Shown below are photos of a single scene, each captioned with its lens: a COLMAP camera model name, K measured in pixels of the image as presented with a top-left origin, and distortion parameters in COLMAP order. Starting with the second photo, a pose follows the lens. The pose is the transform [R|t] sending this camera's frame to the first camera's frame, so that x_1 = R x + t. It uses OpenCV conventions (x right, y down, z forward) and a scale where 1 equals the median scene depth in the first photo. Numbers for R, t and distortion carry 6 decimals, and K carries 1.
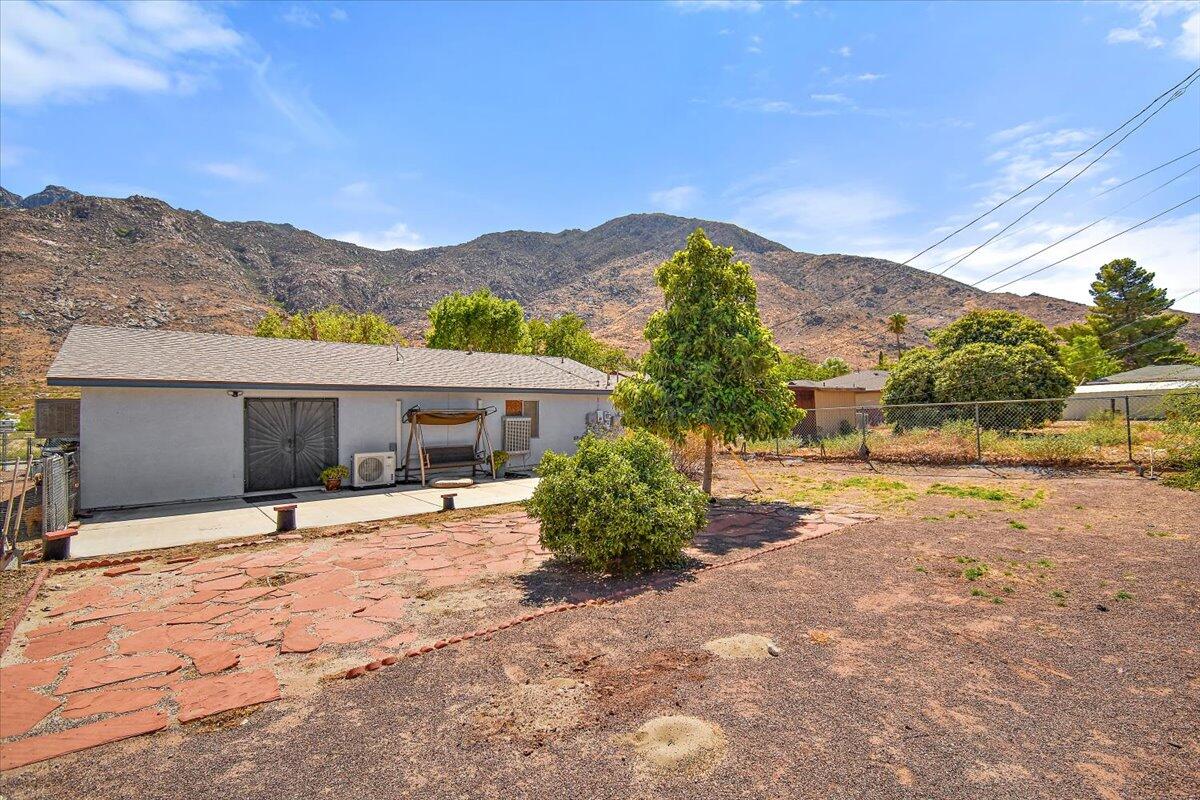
lens RADIAL K [[531.6, 0, 602.6], [0, 531.6, 400.5], [0, 0, 1]] dist [0.000580, -0.000425]
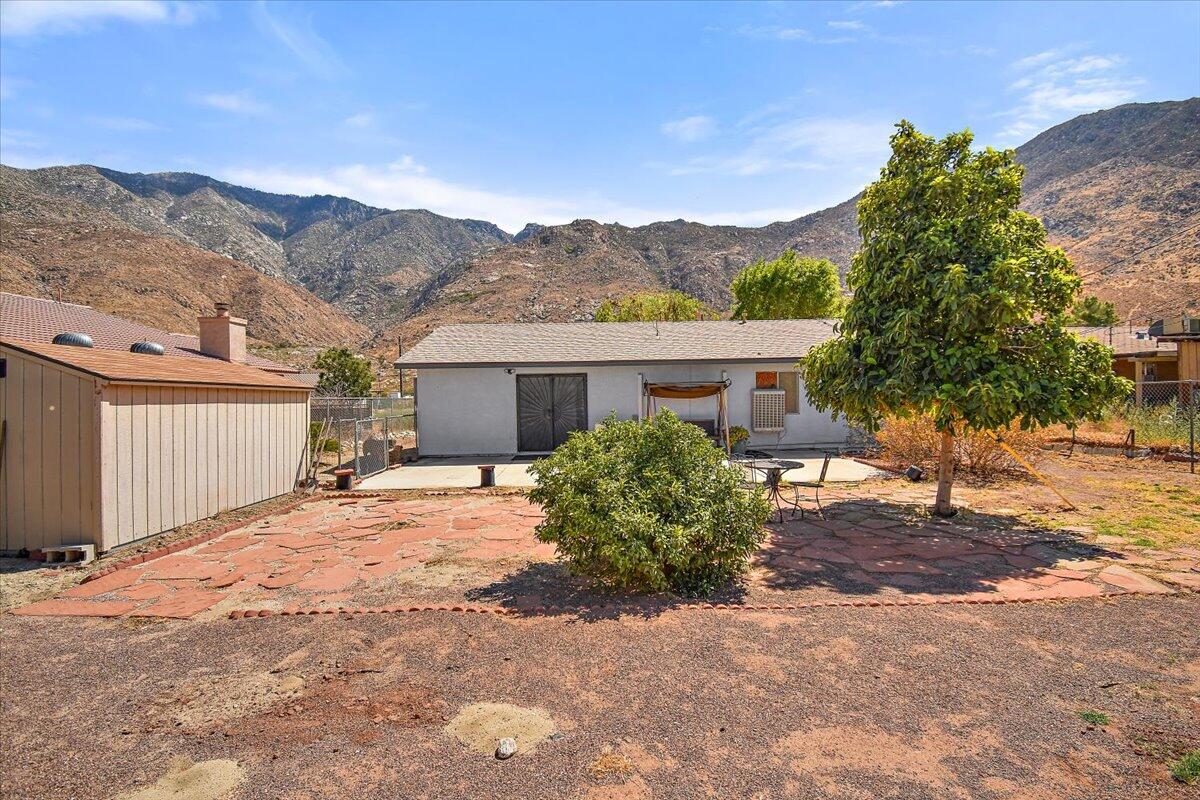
lens RADIAL K [[528.7, 0, 600.0], [0, 528.7, 400.0], [0, 0, 1]] dist [0.013622, -0.022108]
pose [[0.786185, 0.012862, -0.617857, 0.524272], [0.019579, 0.998763, 0.045705, 0.003268], [0.617681, -0.048030, 0.784961, 0.366838]]
